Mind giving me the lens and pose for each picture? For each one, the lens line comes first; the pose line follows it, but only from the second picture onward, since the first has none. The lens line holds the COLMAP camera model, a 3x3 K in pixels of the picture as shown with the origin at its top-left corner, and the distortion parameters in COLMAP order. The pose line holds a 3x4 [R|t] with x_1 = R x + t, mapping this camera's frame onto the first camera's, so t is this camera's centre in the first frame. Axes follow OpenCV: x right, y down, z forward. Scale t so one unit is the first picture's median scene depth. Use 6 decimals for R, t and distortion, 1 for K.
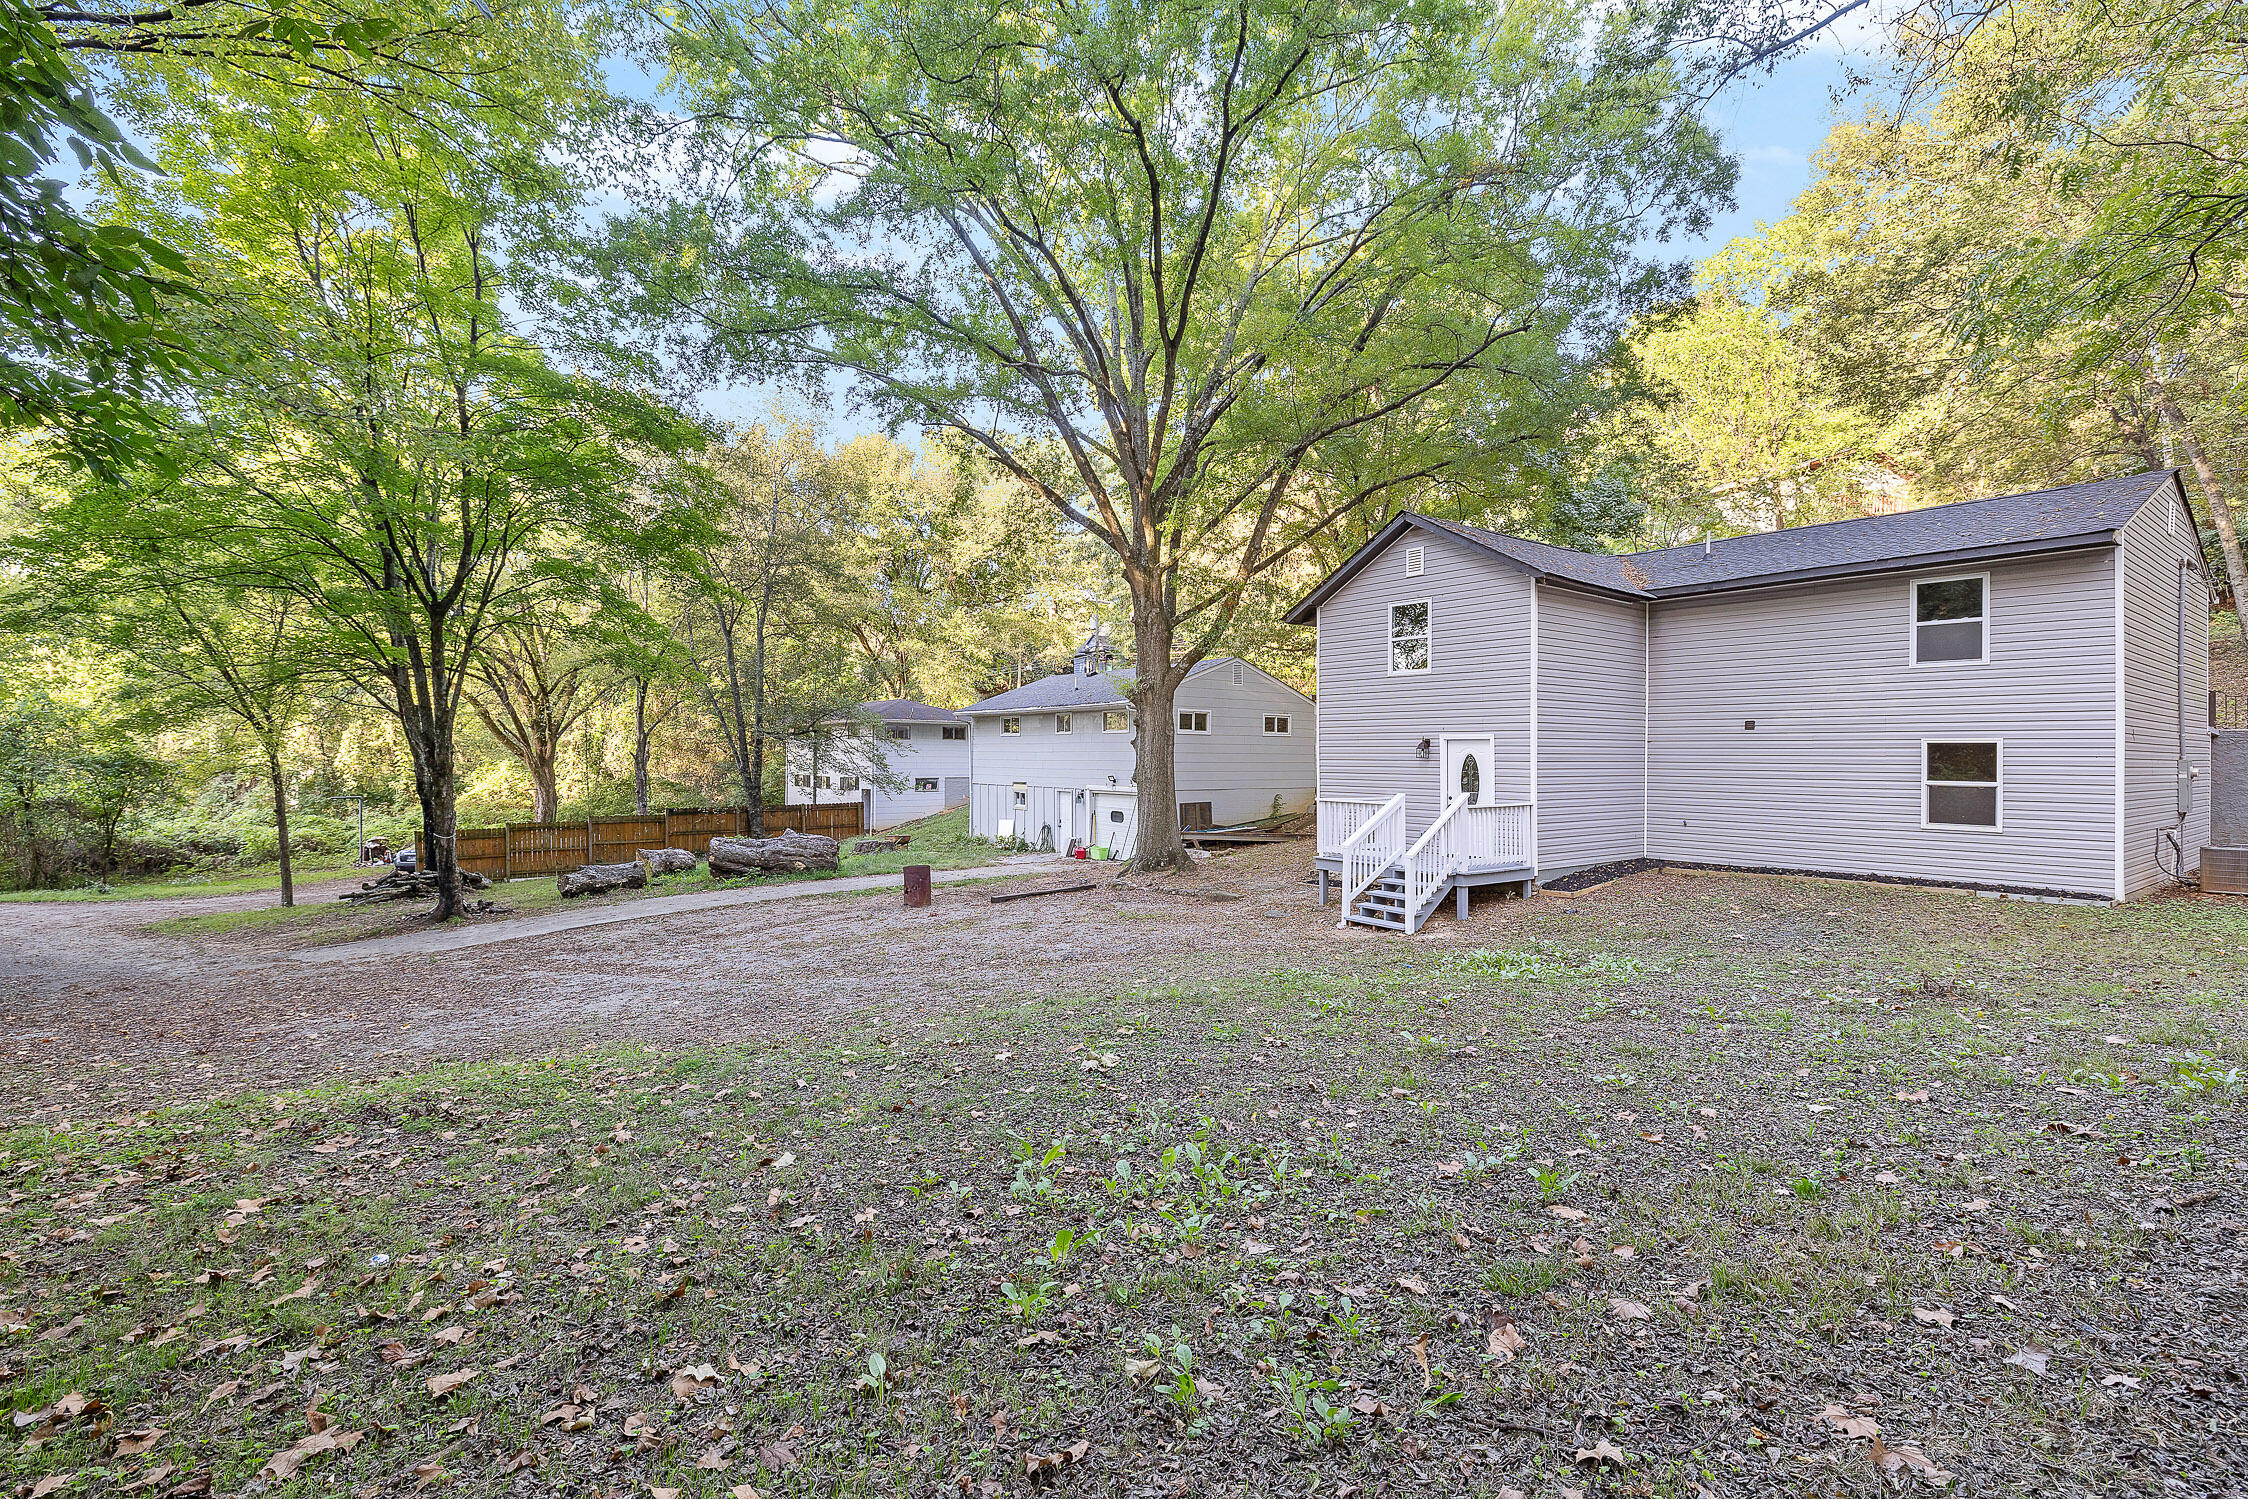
lens RADIAL K [[1022.0, 0, 1126.5], [0, 1022.0, 733.5], [0, 0, 1]] dist [-0.001240, 0.000151]
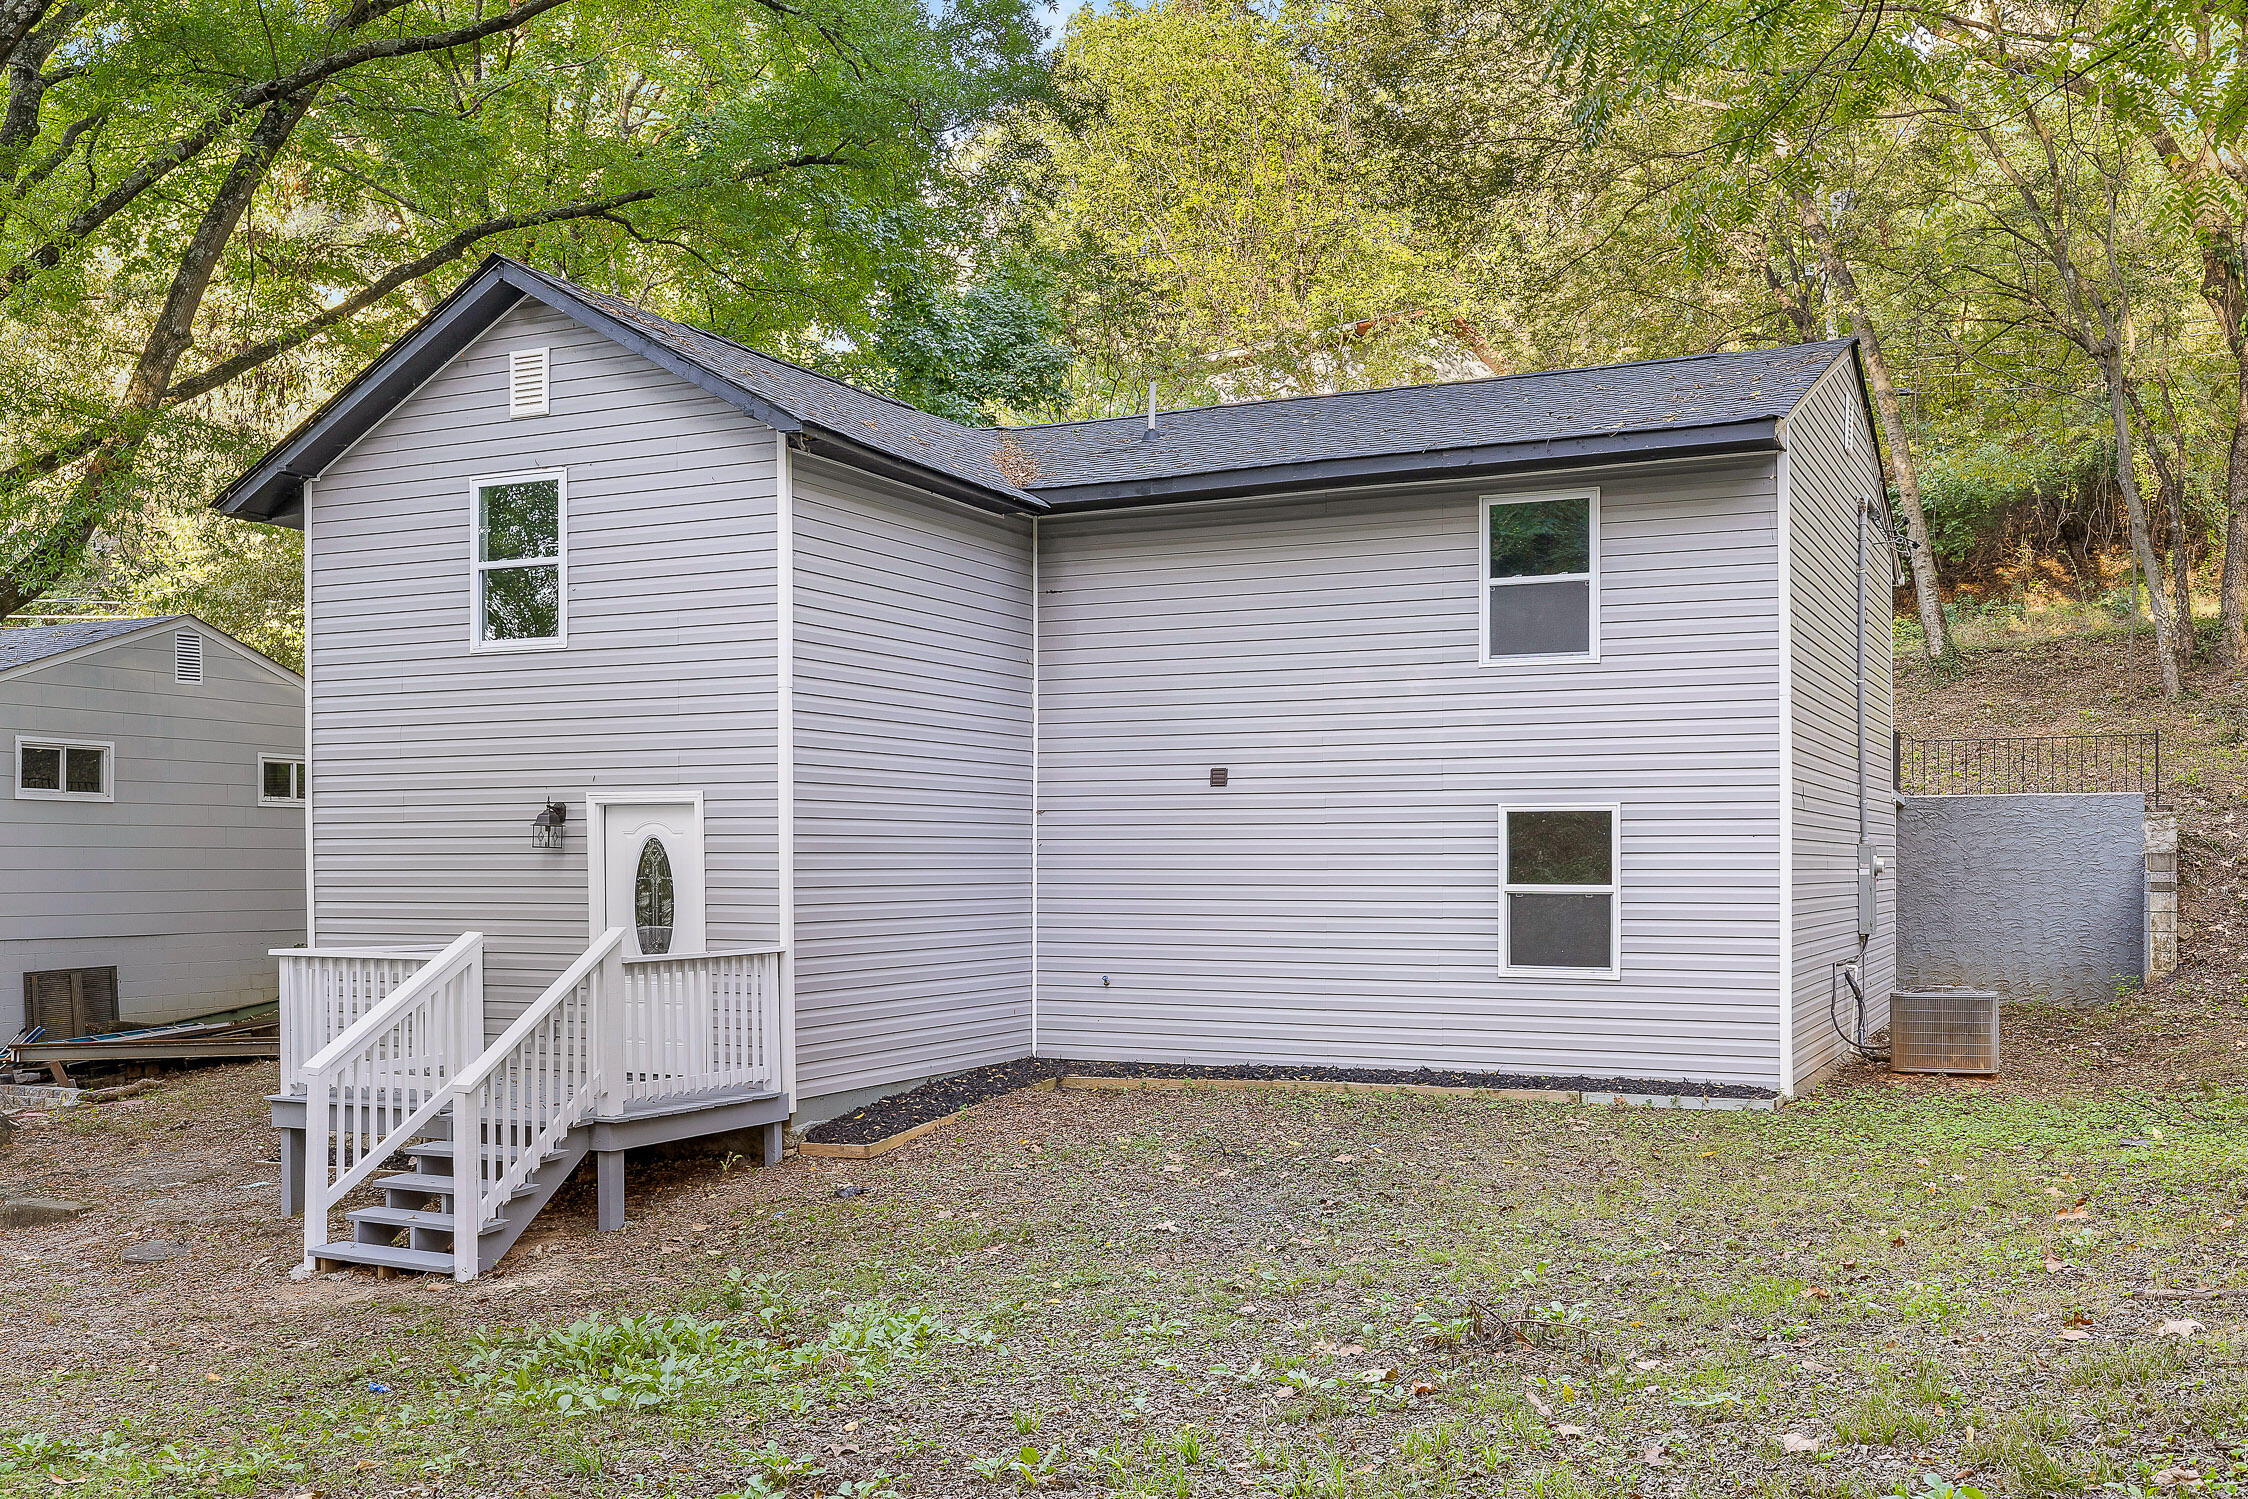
lens RADIAL K [[2122.5, 0, 1116.5], [0, 2122.5, 762.9], [0, 0, 1]] dist [-0.006975, 0.000000]
pose [[0.891214, 0.013099, 0.453393, 0.110130], [-0.002306, 0.999701, -0.024350, 0.010640], [-0.453577, 0.020655, 0.890978, 0.119852]]
